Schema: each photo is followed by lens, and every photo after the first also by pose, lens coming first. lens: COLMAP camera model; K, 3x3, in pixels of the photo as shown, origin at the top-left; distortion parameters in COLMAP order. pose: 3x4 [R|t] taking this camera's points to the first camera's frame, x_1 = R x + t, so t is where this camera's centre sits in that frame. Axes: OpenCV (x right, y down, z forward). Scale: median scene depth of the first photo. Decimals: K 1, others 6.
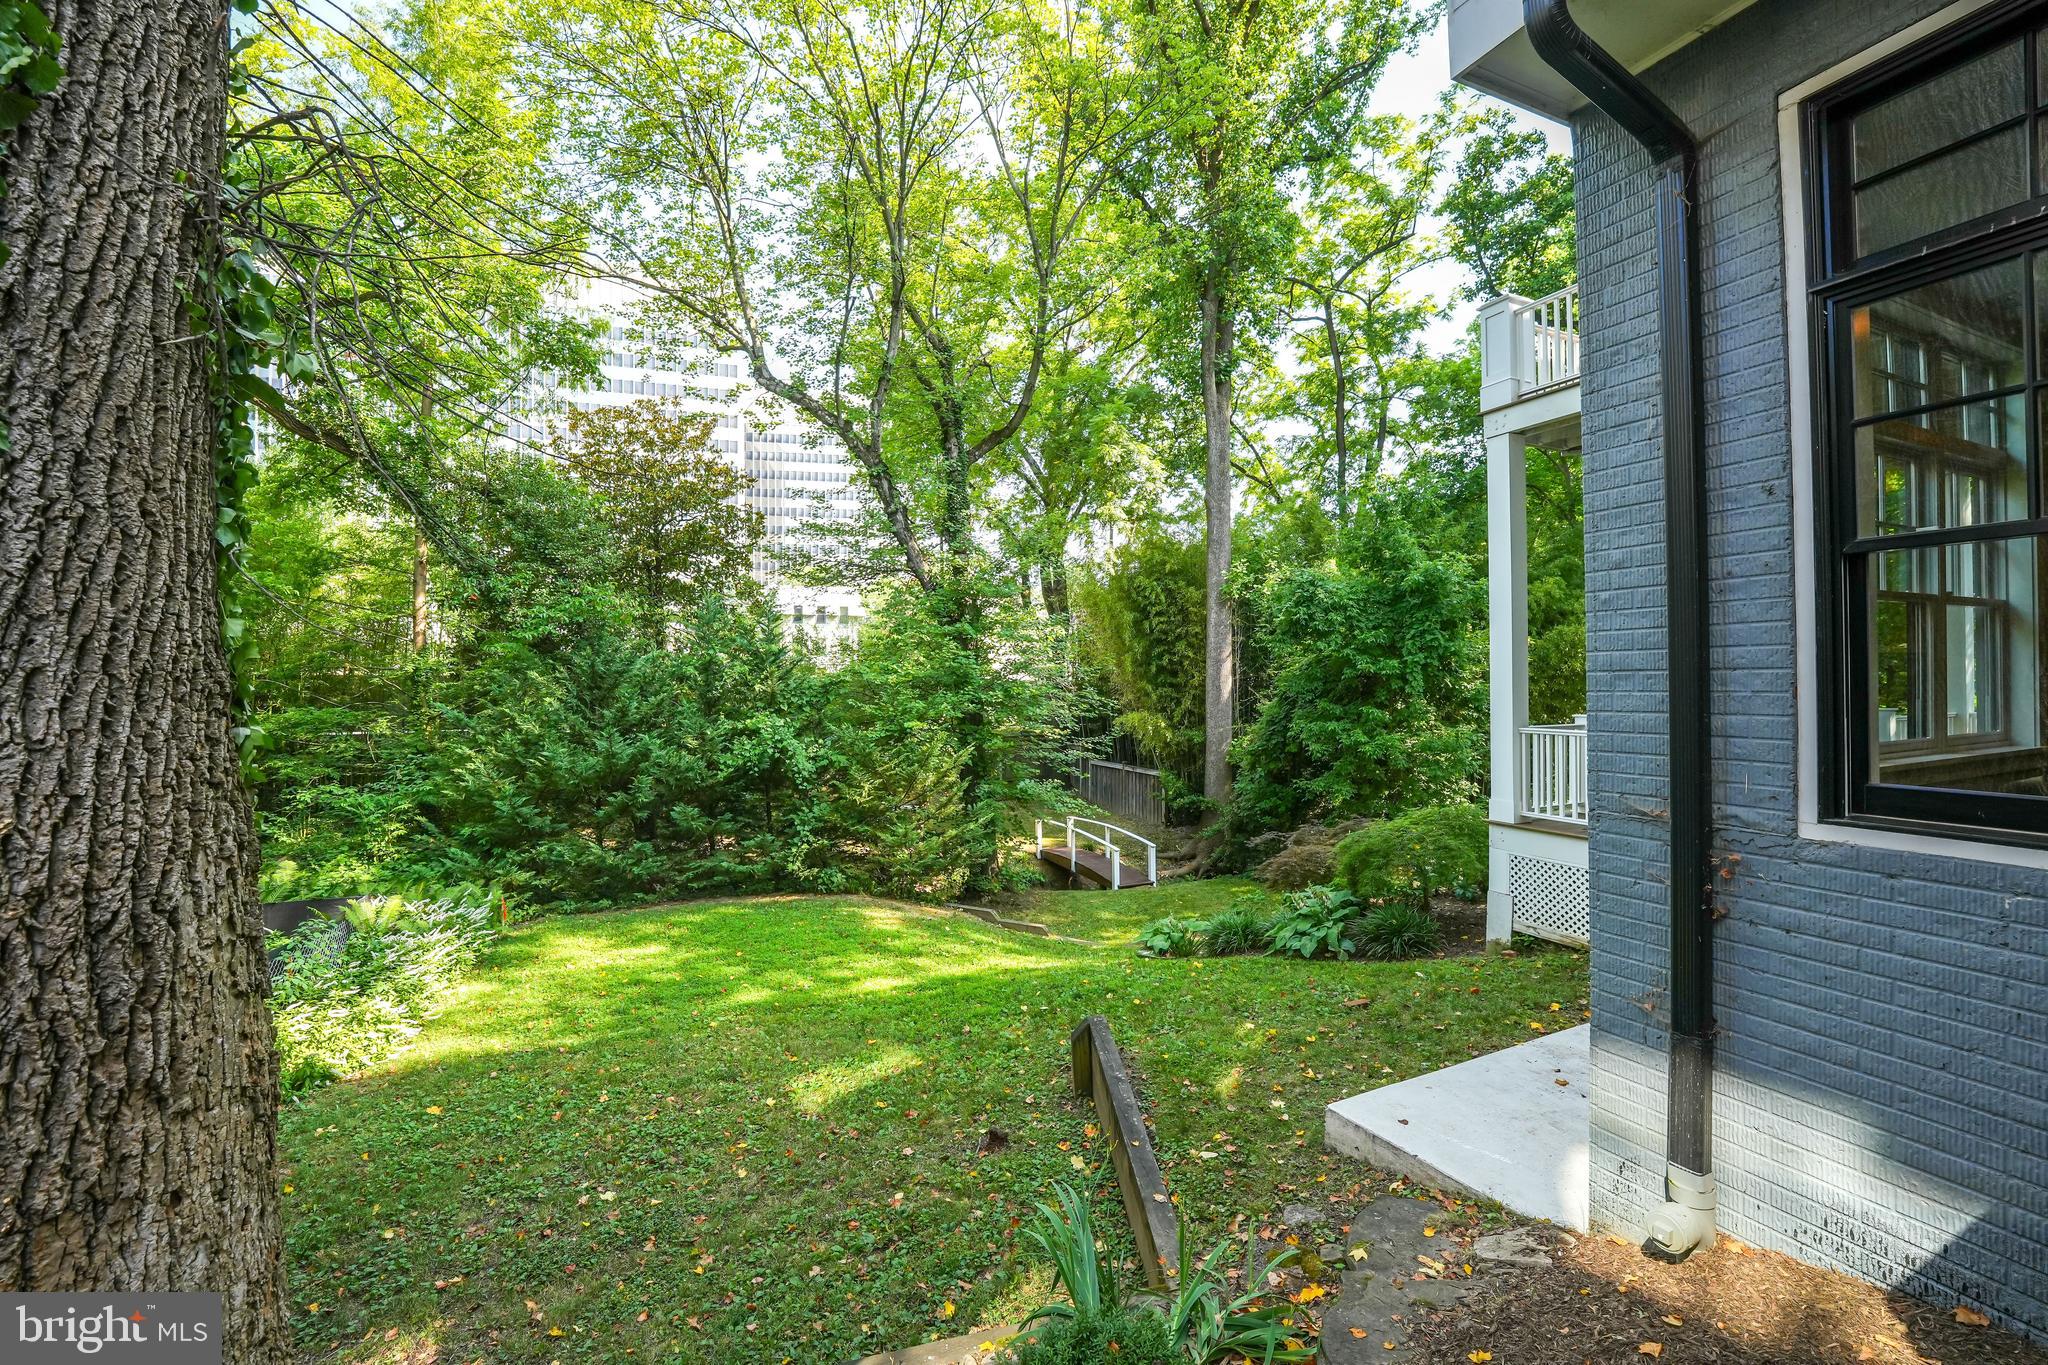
lens RADIAL K [[833.5, 0, 1016.9], [0, 833.5, 682.4], [0, 0, 1]] dist [-0.025259, -0.000467]
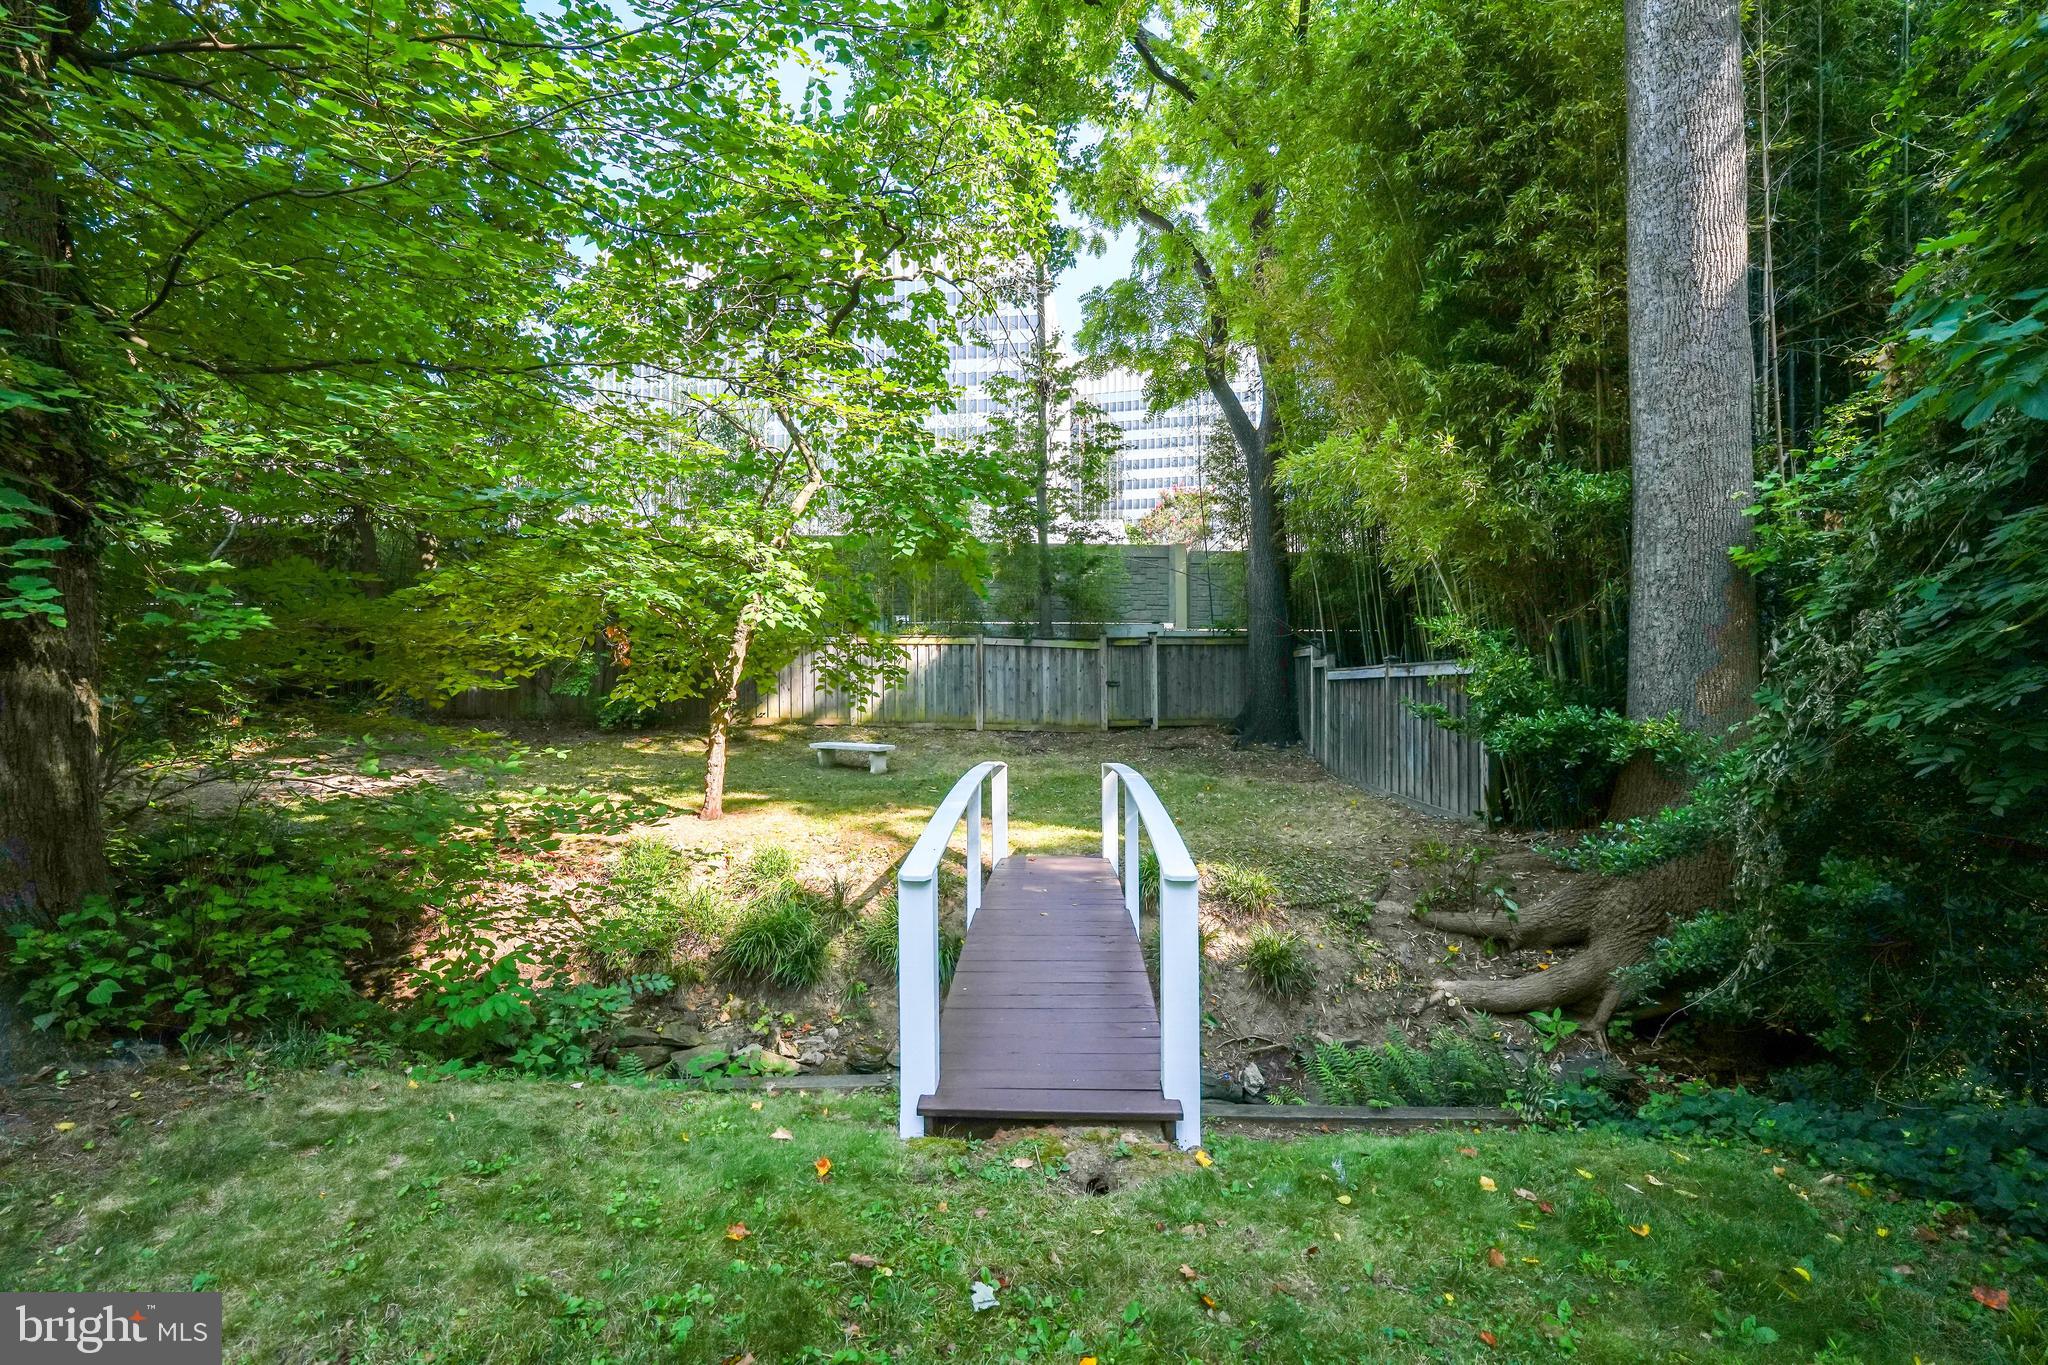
lens RADIAL K [[833.5, 0, 1025.7], [0, 833.5, 686.0], [0, 0, 1]] dist [-0.025259, -0.000467]
pose [[0.903282, -0.003988, -0.429030, 0.165173], [0.001967, 0.999985, -0.005154, 0.129456], [0.429044, 0.003812, 0.903276, 0.683313]]
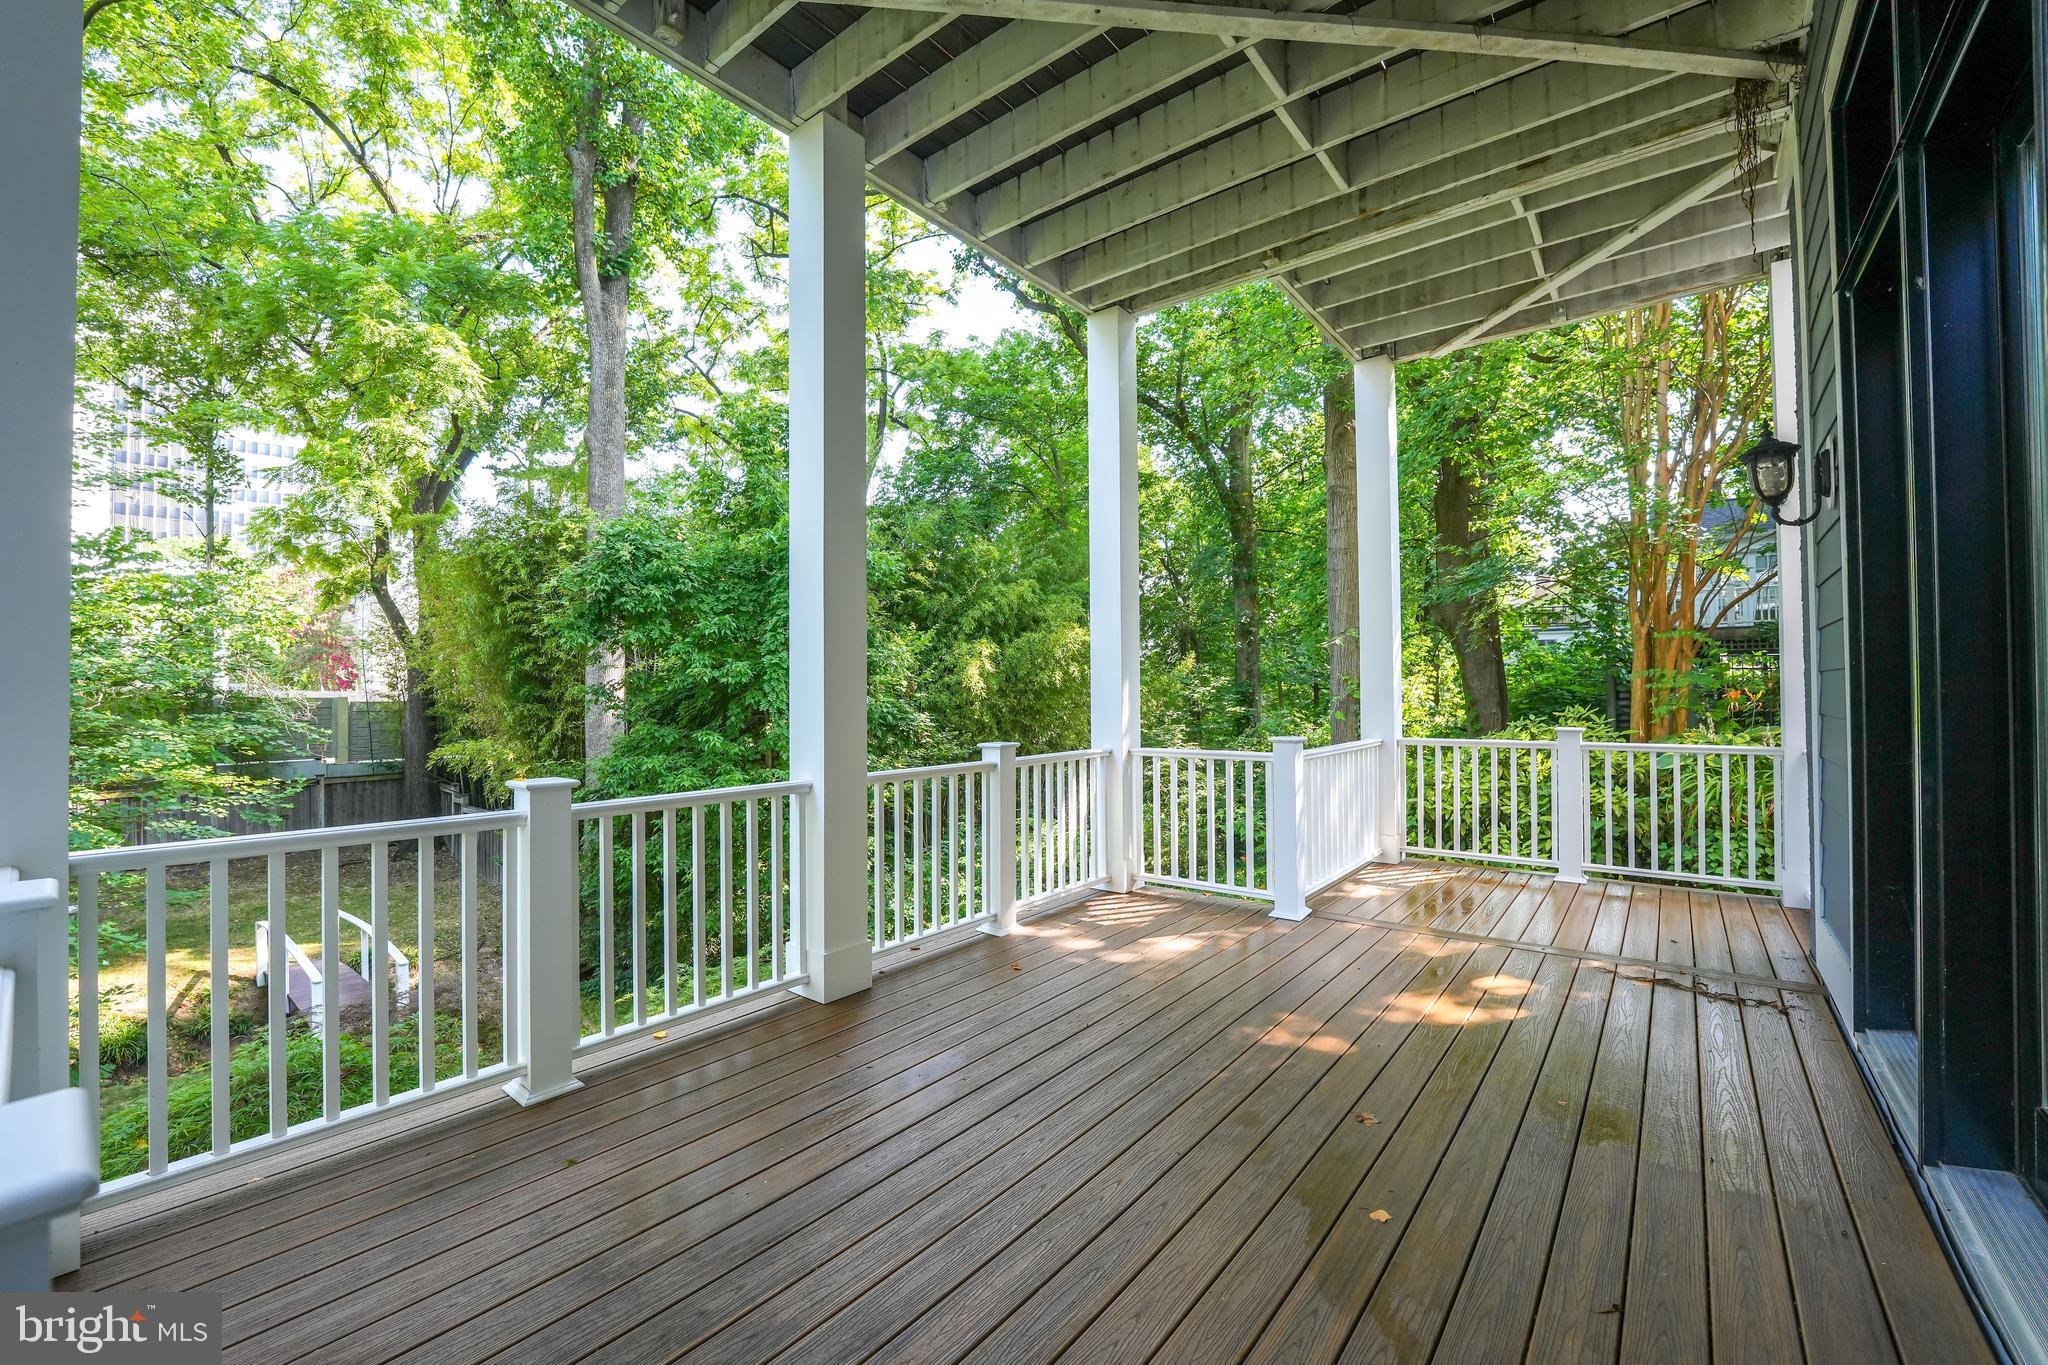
lens RADIAL K [[833.5, 0, 1018.8], [0, 833.5, 692.3], [0, 0, 1]] dist [-0.025259, -0.000467]
pose [[0.887772, 0.004226, 0.460264, 0.231690], [-0.000250, 0.999962, -0.008699, 0.002572], [-0.460283, 0.007608, 0.887739, 0.208852]]
